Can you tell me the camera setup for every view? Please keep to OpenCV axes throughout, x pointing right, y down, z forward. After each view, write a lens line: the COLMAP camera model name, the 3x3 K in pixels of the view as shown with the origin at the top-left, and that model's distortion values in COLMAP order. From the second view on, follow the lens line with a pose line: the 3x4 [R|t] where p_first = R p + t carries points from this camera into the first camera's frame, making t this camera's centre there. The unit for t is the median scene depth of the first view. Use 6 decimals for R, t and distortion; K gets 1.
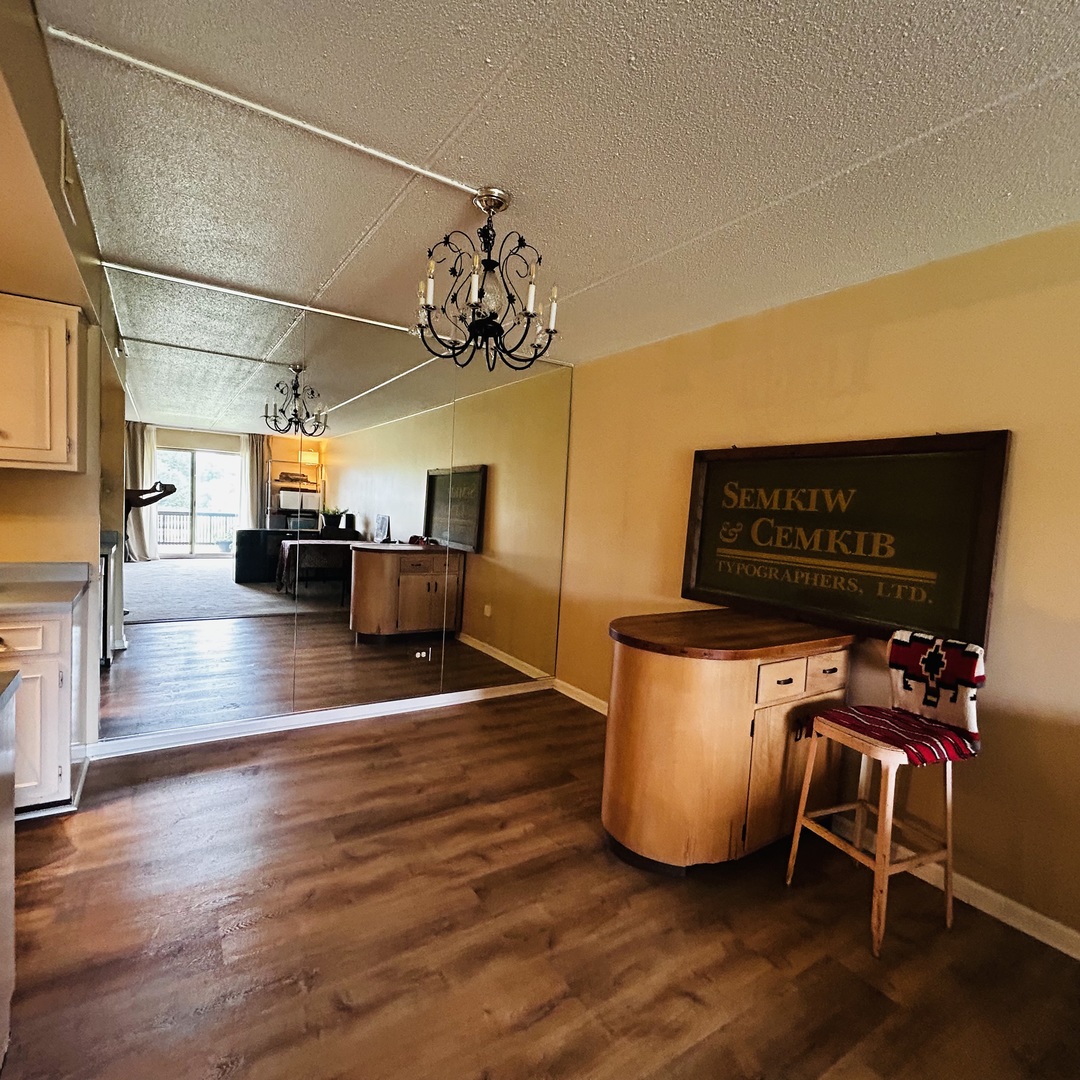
lens RADIAL K [[576.4, 0, 537.8], [0, 576.4, 537.6], [0, 0, 1]] dist [-0.001892, -0.000810]
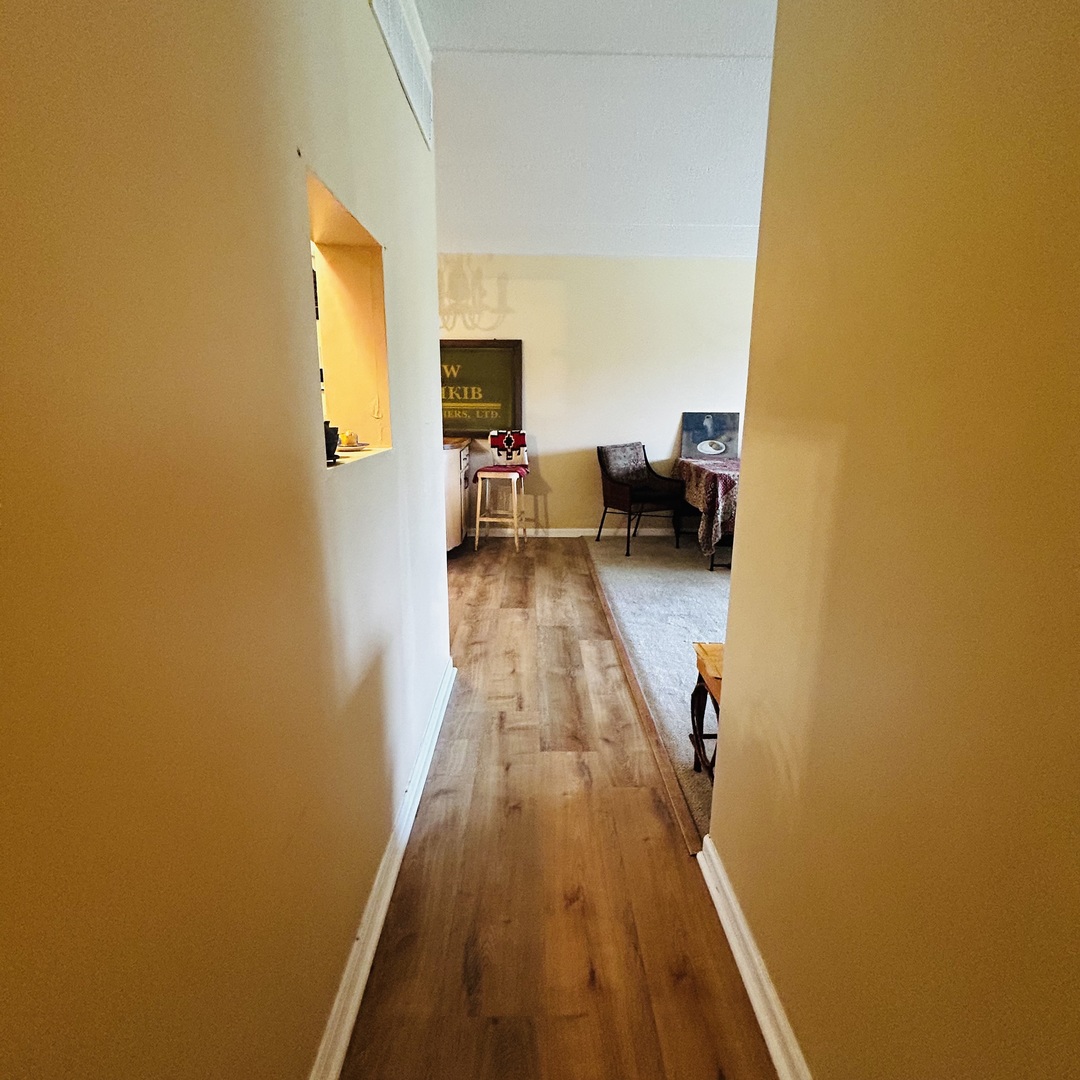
lens RADIAL K [[576.4, 0, 539.9], [0, 576.4, 542.5], [0, 0, 1]] dist [-0.001892, -0.000810]
pose [[0.531594, -0.248263, 0.809798, -1.198952], [0.067361, 0.965443, 0.251760, 0.027841], [-0.844316, -0.079286, 0.529947, -0.379885]]
